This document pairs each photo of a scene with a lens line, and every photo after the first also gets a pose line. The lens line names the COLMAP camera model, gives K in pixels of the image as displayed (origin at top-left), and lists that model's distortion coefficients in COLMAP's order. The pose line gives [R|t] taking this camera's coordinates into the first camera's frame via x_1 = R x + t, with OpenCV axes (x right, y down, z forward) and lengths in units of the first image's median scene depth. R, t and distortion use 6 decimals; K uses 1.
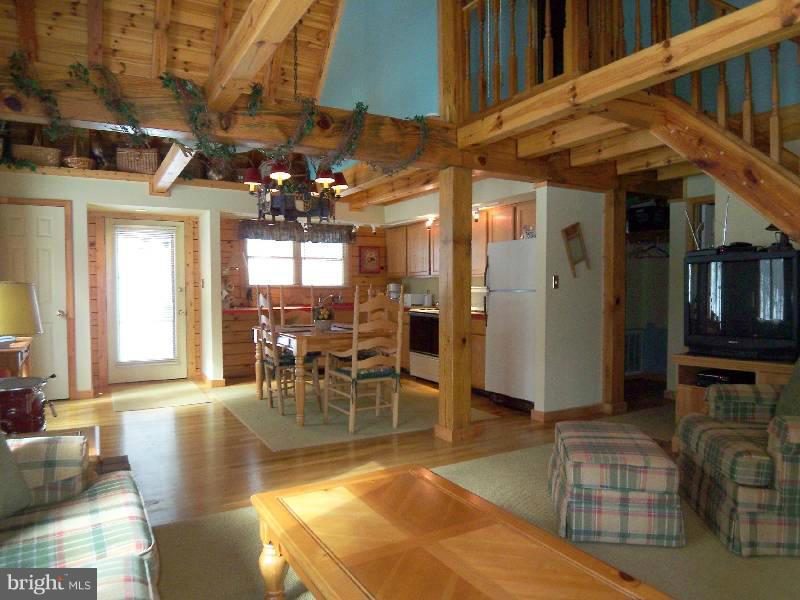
lens RADIAL K [[540.1, 0, 401.6], [0, 540.1, 306.2], [0, 0, 1]] dist [-0.004470, -0.045047]
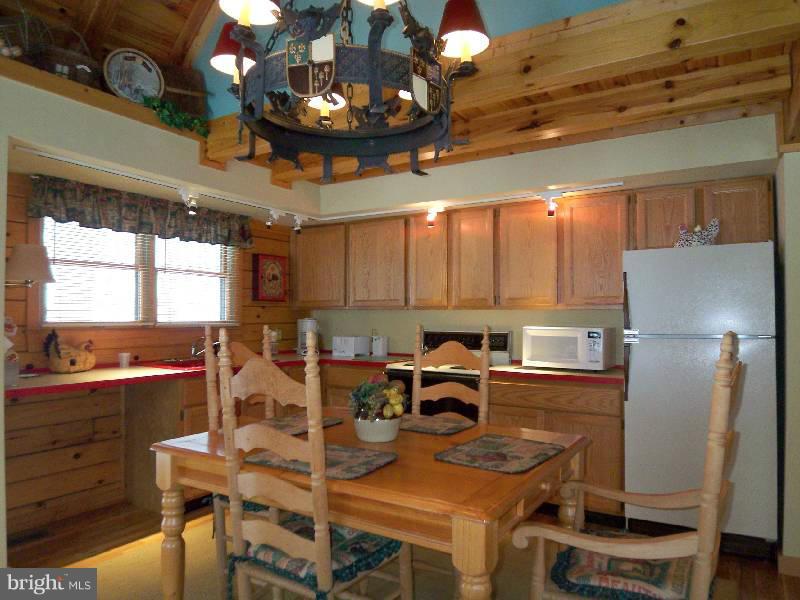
lens RADIAL K [[540.1, 0, 401.6], [0, 540.1, 306.2], [0, 0, 1]] dist [-0.004470, -0.045047]
pose [[0.879841, 0.014353, 0.475051, -0.221797], [0.015099, 0.998195, -0.058124, -0.021321], [-0.475028, 0.058313, 0.878036, 0.447526]]
